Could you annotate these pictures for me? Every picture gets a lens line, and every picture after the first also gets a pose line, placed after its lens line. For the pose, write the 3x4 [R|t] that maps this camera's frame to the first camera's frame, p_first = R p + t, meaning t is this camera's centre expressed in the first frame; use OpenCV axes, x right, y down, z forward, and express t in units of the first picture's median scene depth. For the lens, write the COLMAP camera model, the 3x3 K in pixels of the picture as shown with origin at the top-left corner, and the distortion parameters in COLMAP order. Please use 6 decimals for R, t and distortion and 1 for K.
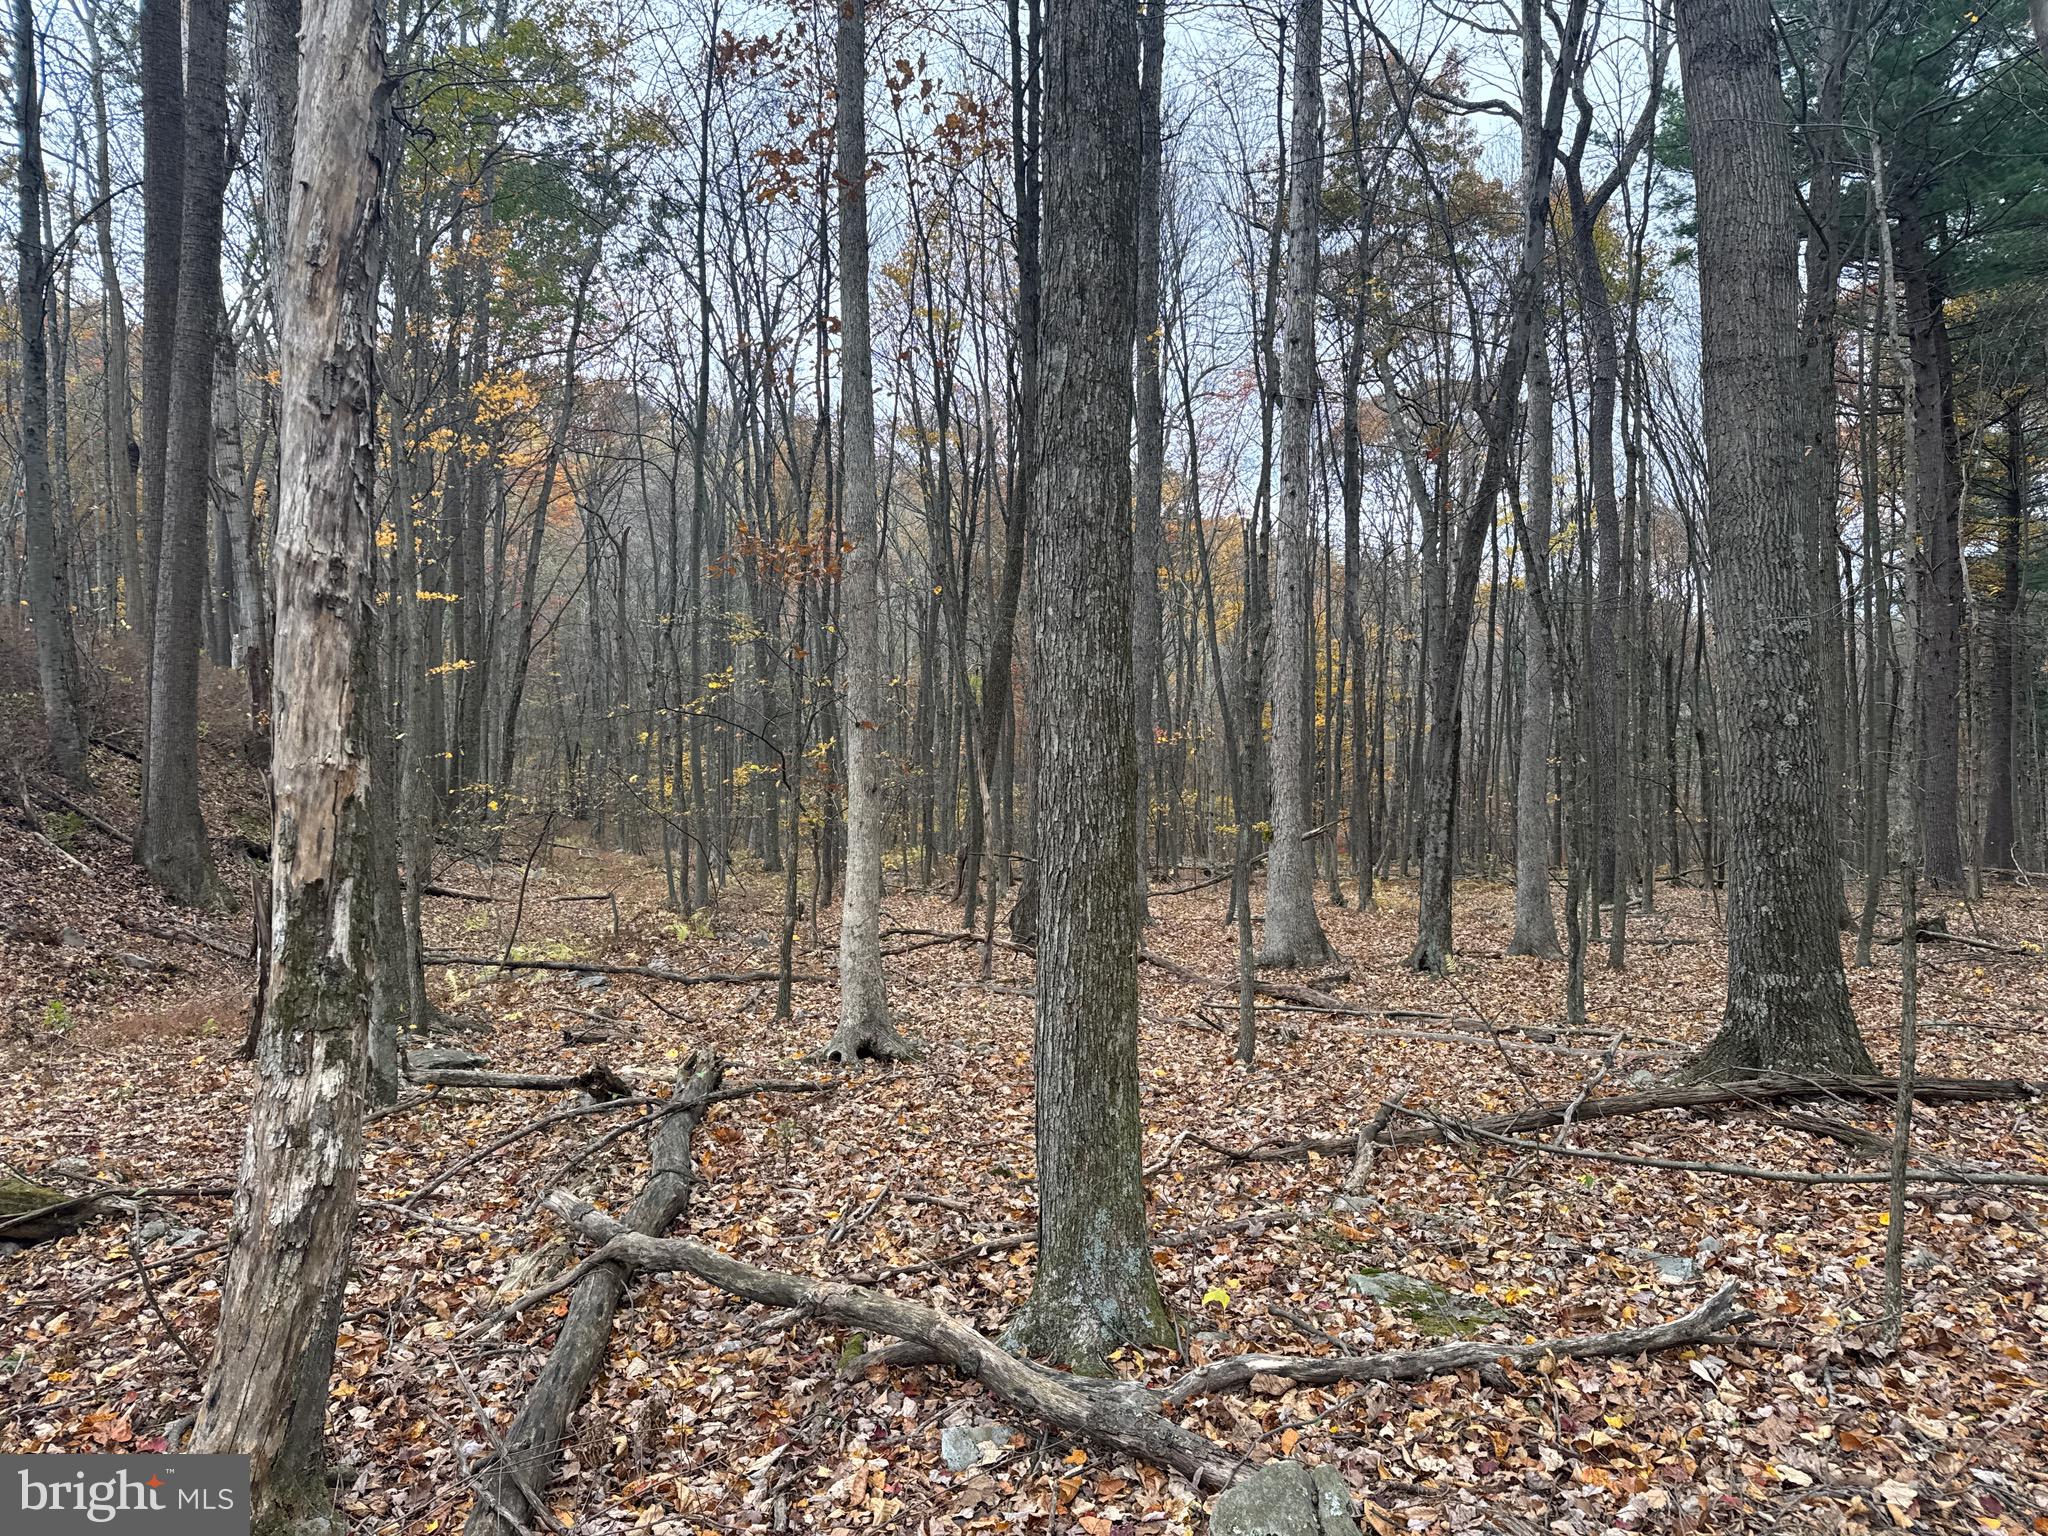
lens RADIAL K [[1427.3, 0, 1021.2], [0, 1427.3, 765.0], [0, 0, 1]] dist [0.039625, -0.041613]
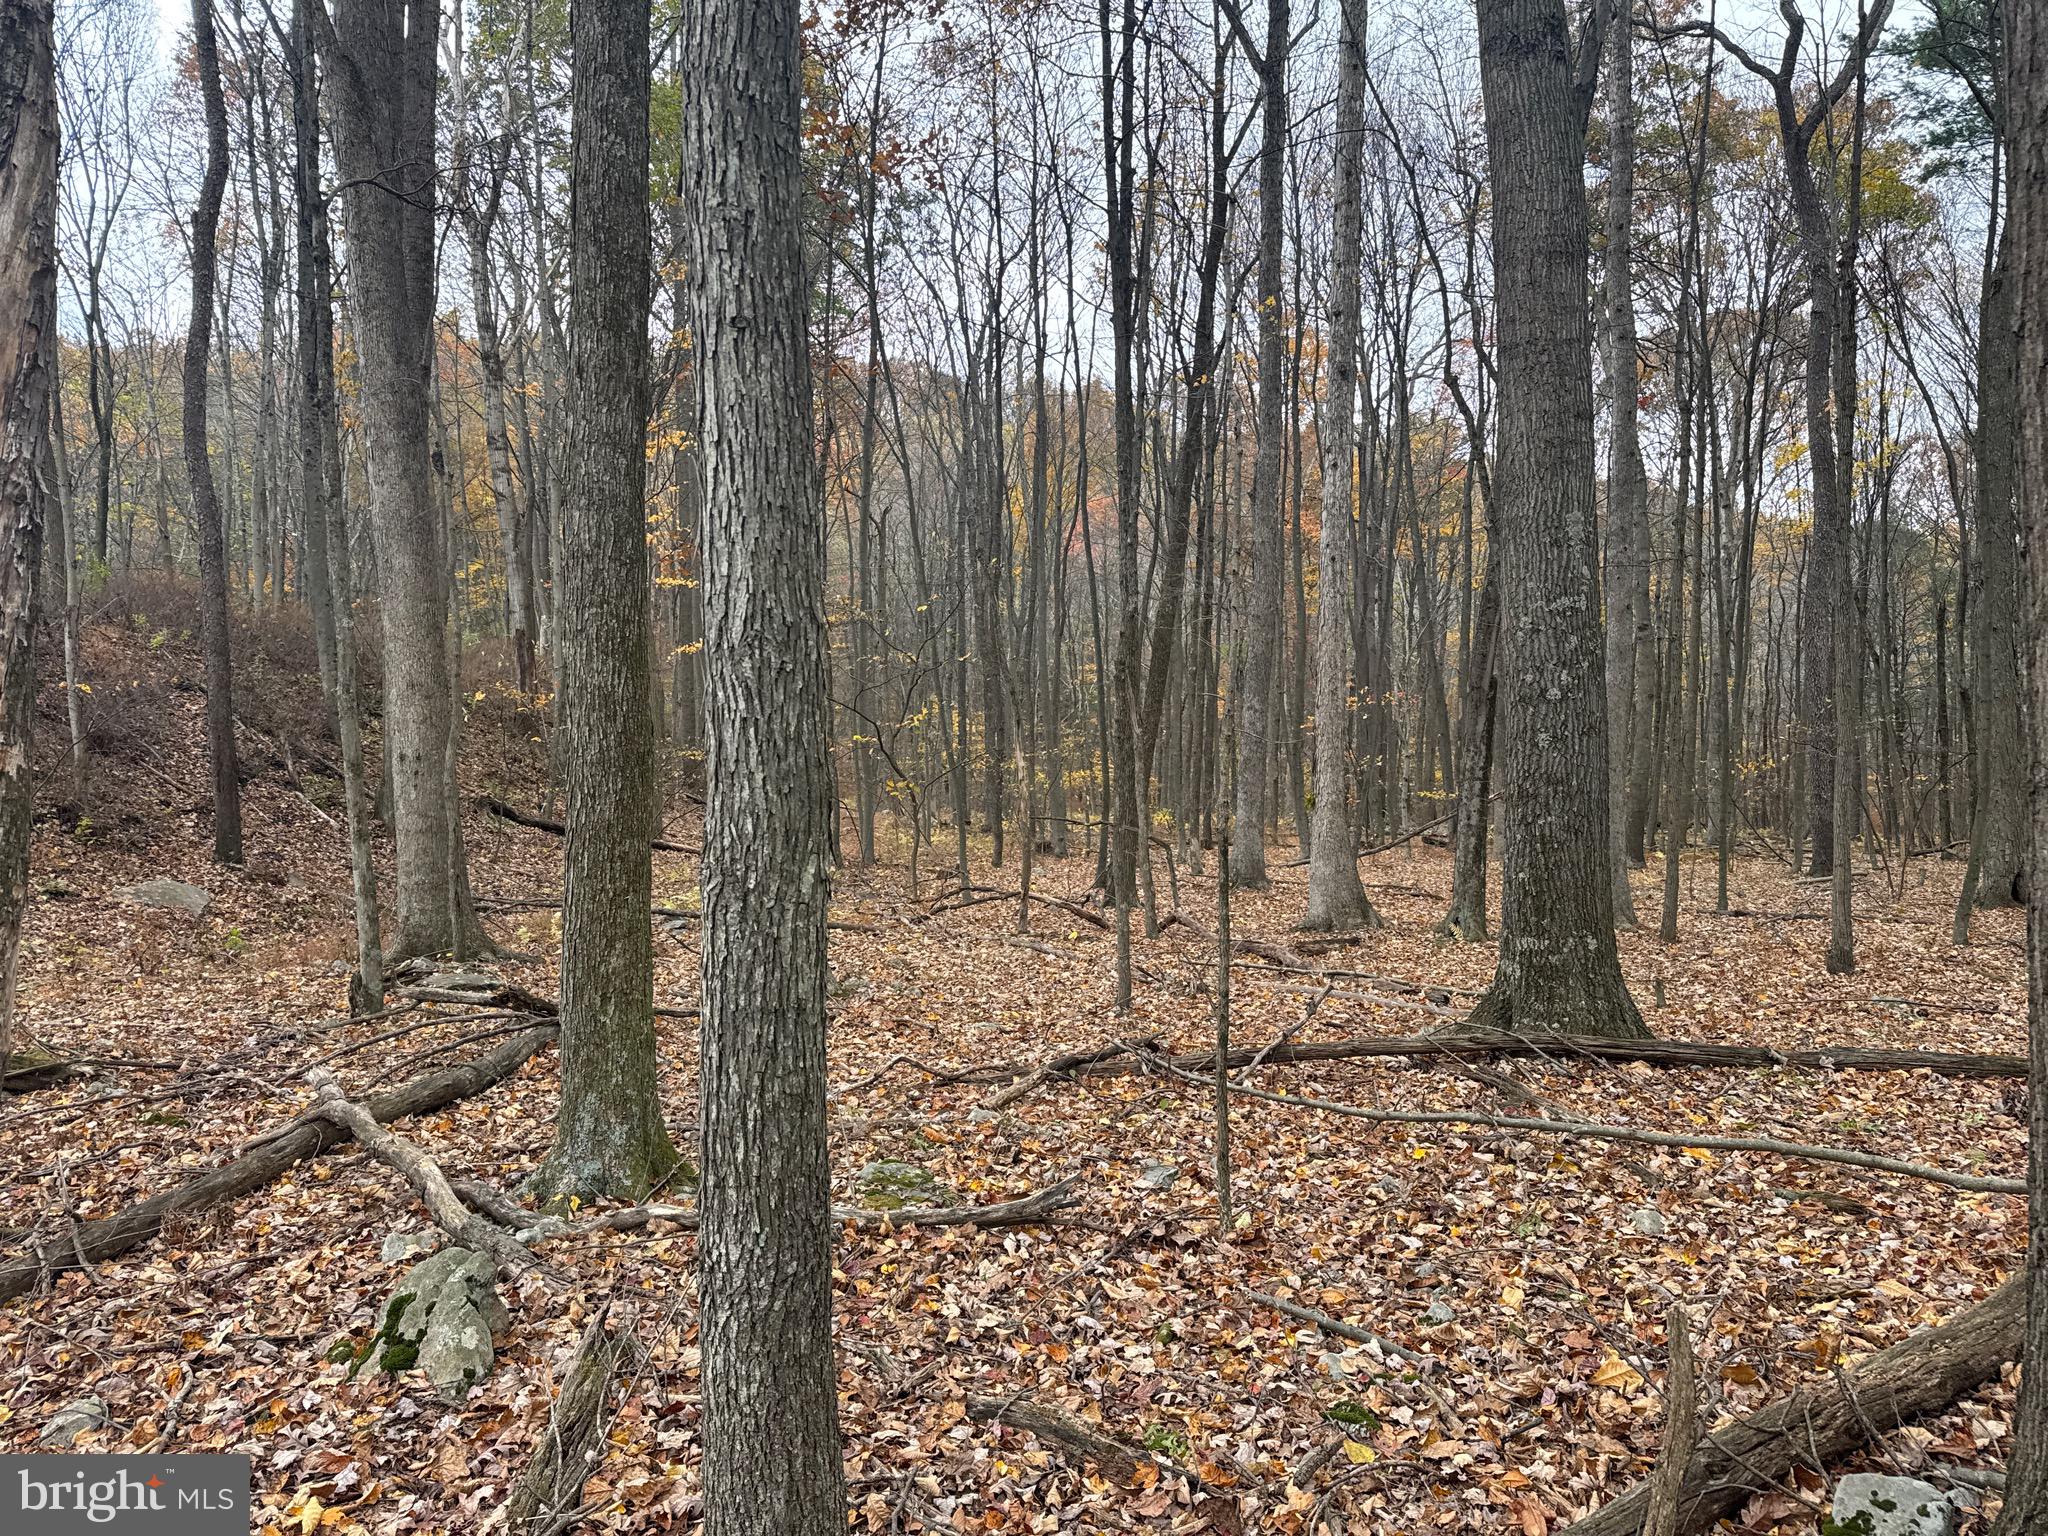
lens RADIAL K [[1427.3, 0, 1026.9], [0, 1427.3, 765.6], [0, 0, 1]] dist [0.039625, -0.041613]
pose [[0.977285, 0.001300, -0.211926, 0.391556], [0.004321, 0.999651, 0.026057, -0.008493], [0.211886, -0.026381, 0.976938, -0.093478]]
